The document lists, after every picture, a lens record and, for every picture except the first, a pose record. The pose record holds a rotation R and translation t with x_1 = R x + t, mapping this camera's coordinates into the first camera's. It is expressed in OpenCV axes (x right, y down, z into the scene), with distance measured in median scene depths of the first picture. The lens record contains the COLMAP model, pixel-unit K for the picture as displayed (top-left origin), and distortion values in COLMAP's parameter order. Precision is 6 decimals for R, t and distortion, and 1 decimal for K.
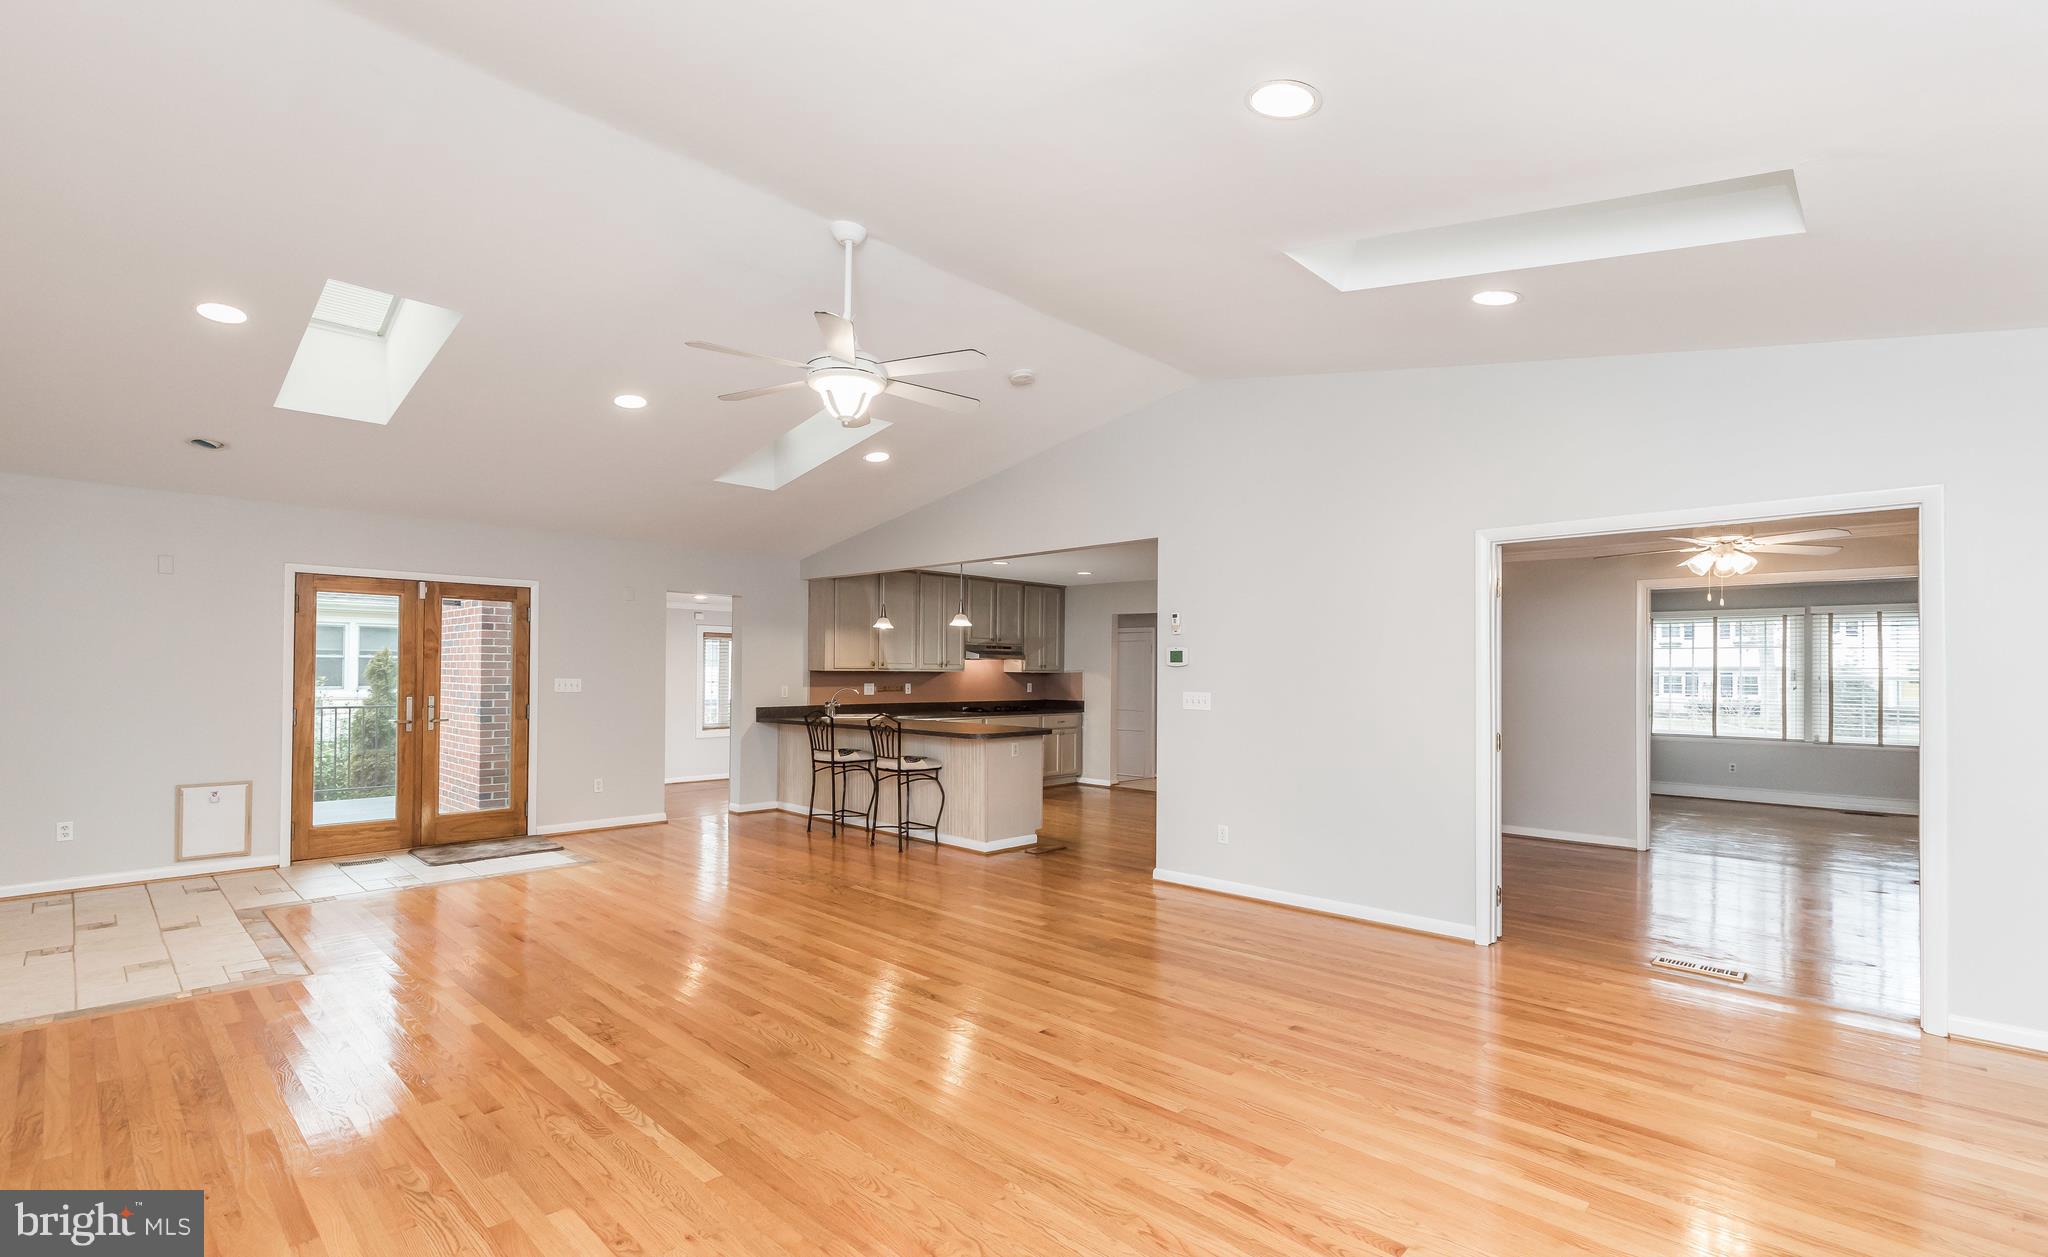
lens RADIAL K [[923.5, 0, 1024.0], [0, 923.5, 659.2], [0, 0, 1]] dist [0.001057, 0.000313]
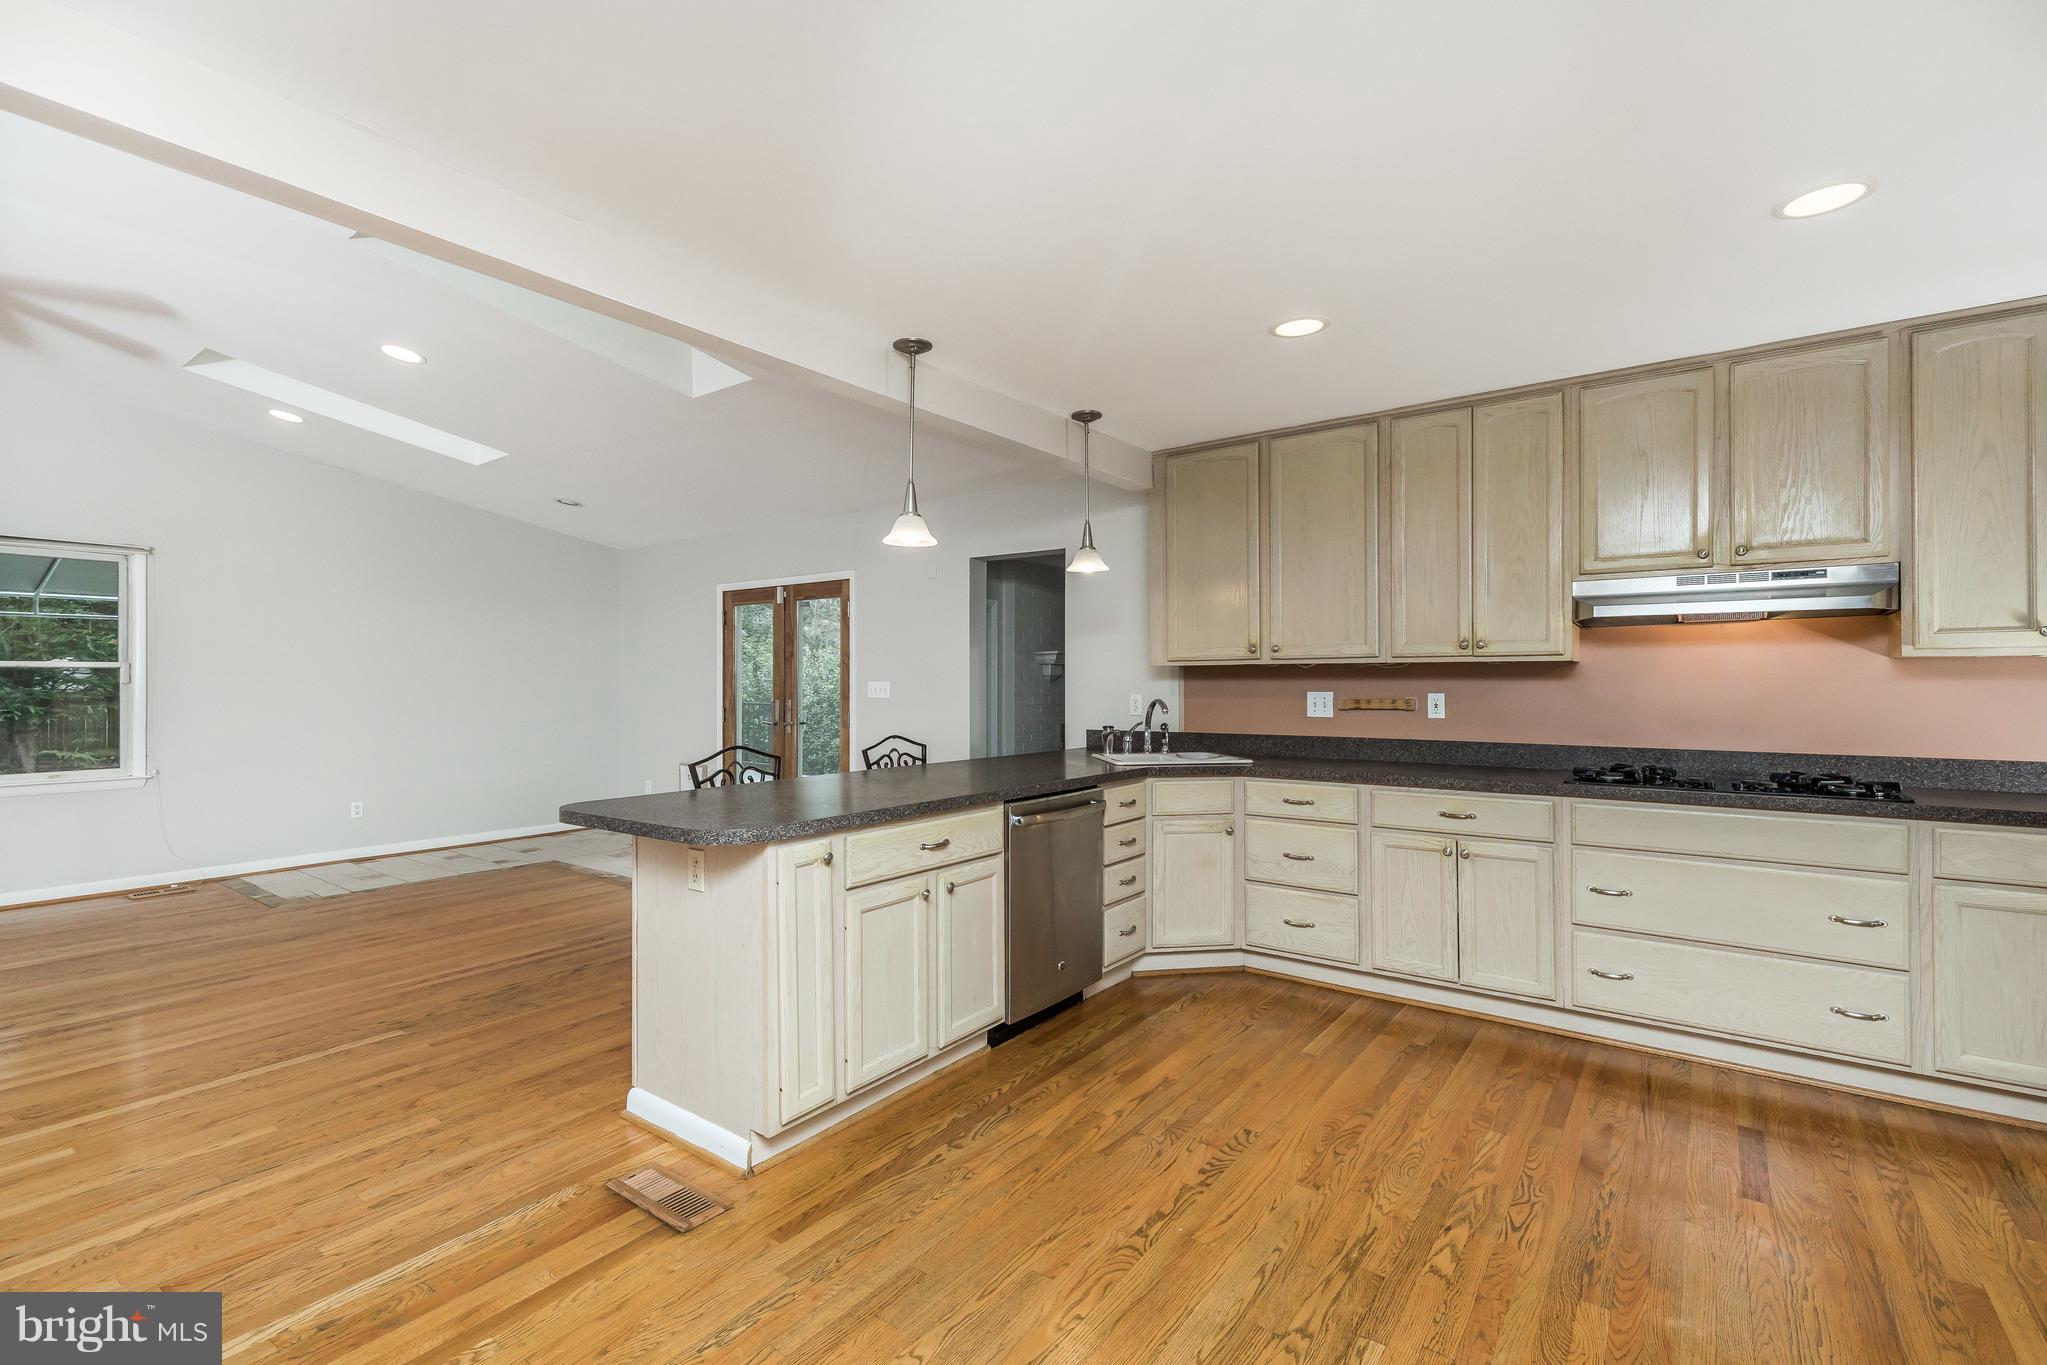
lens RADIAL K [[914.8, 0, 1023.0], [0, 914.8, 691.8], [0, 0, 1]] dist [0.001193, 0.000170]
pose [[0.118306, 0.001546, -0.992976, 0.281139], [0.014048, 0.999896, 0.003231, 0.023896], [0.992878, -0.014331, 0.118272, 0.841641]]
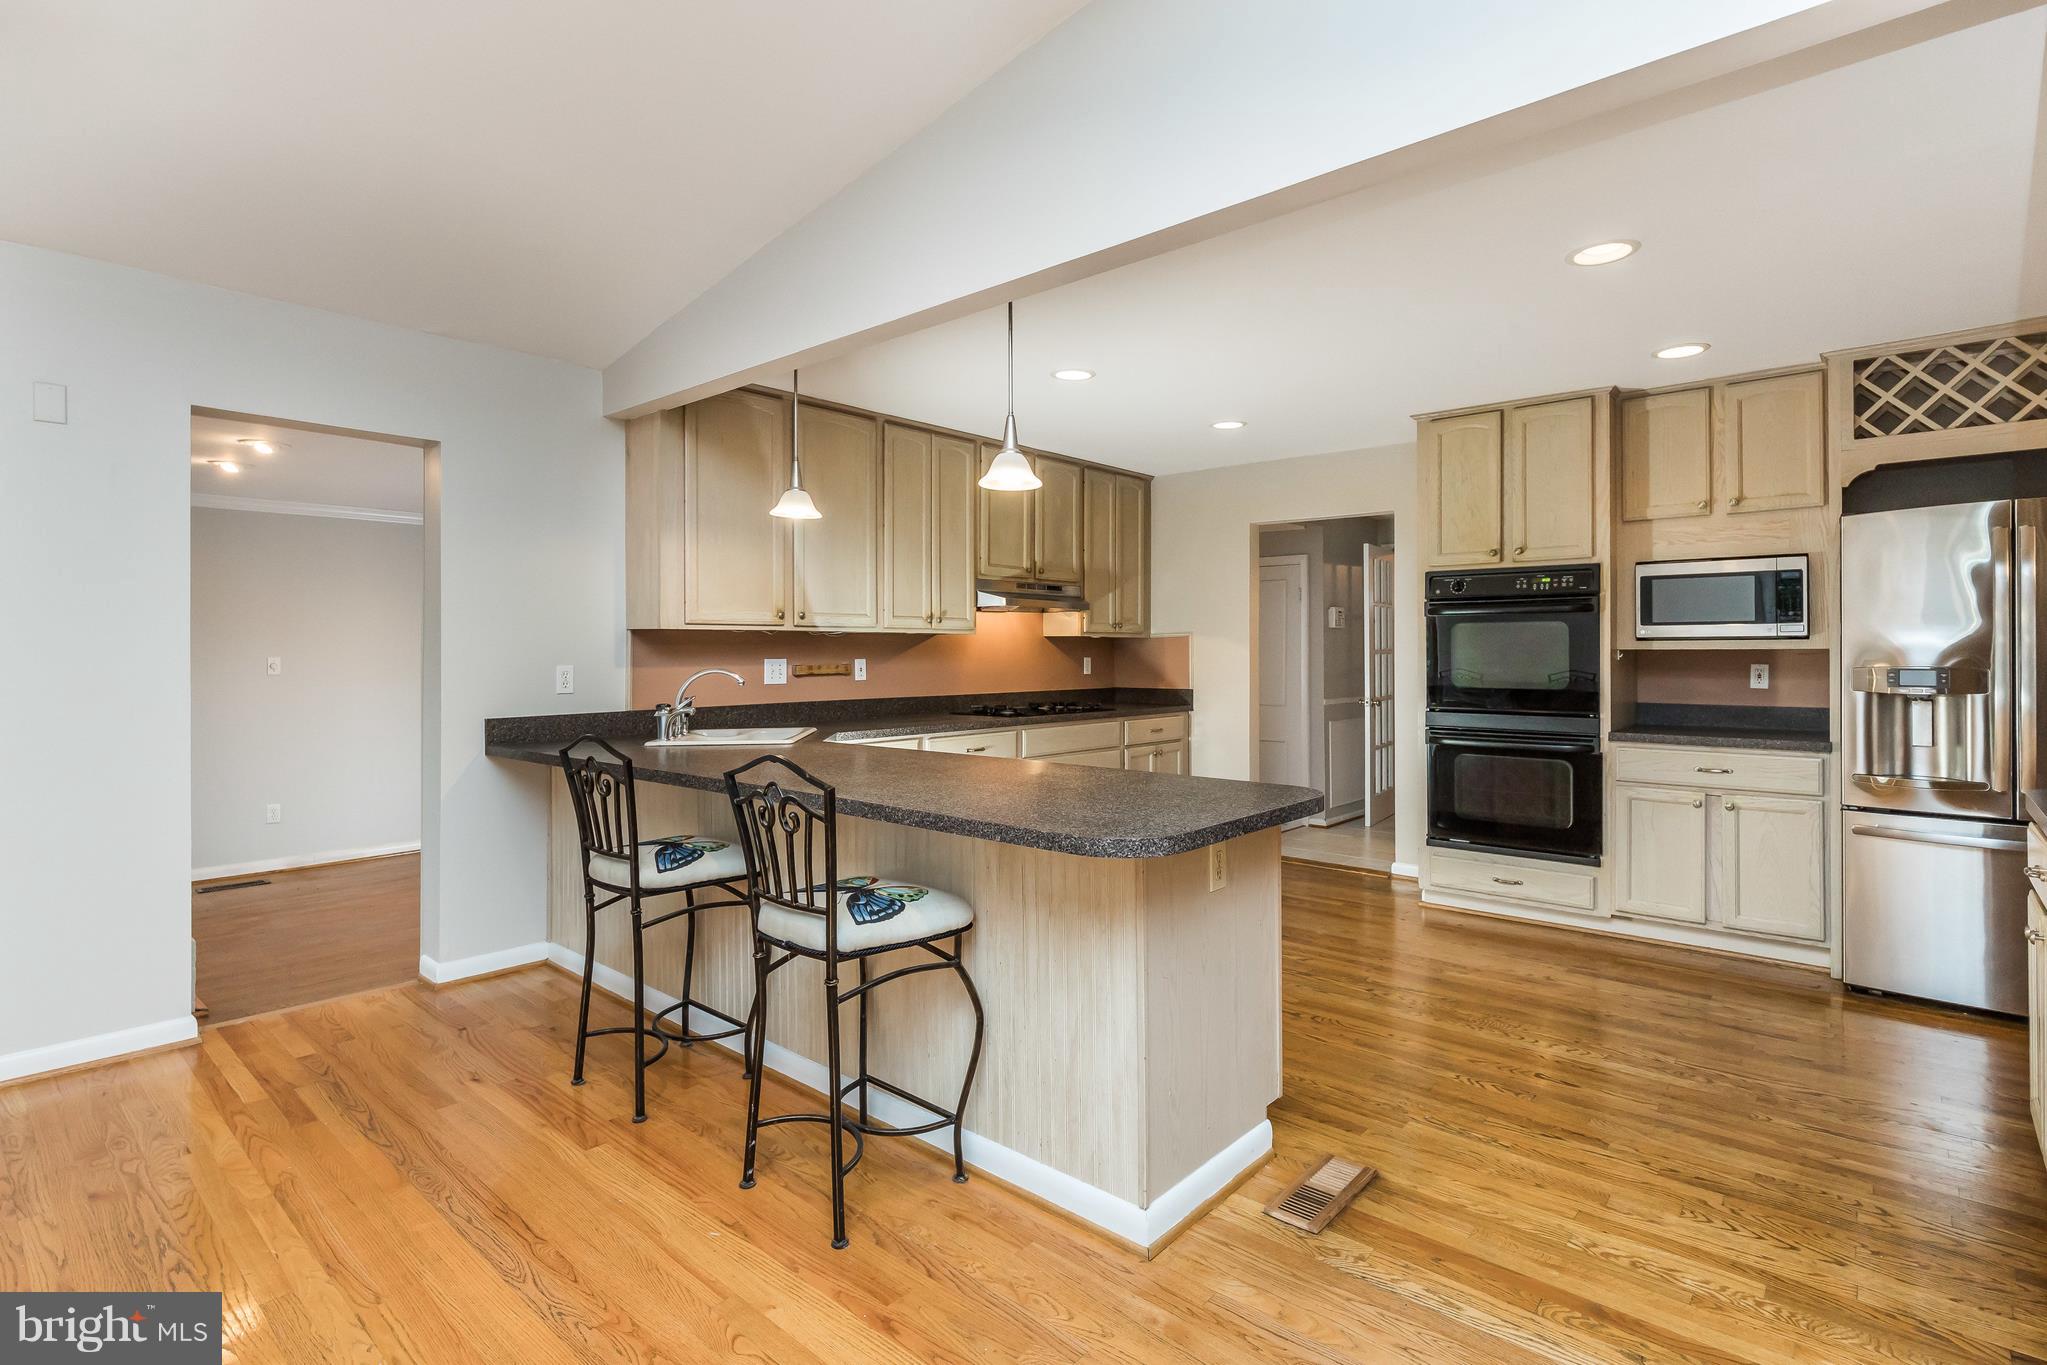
lens RADIAL K [[1001.4, 0, 1022.8], [0, 1001.4, 645.7], [0, 0, 1]] dist [-0.004400, -0.000764]
pose [[0.999283, -0.011877, 0.035940, -0.064893], [0.011705, 0.999919, 0.005004, 0.019317], [-0.035997, -0.004580, 0.999341, 0.518343]]
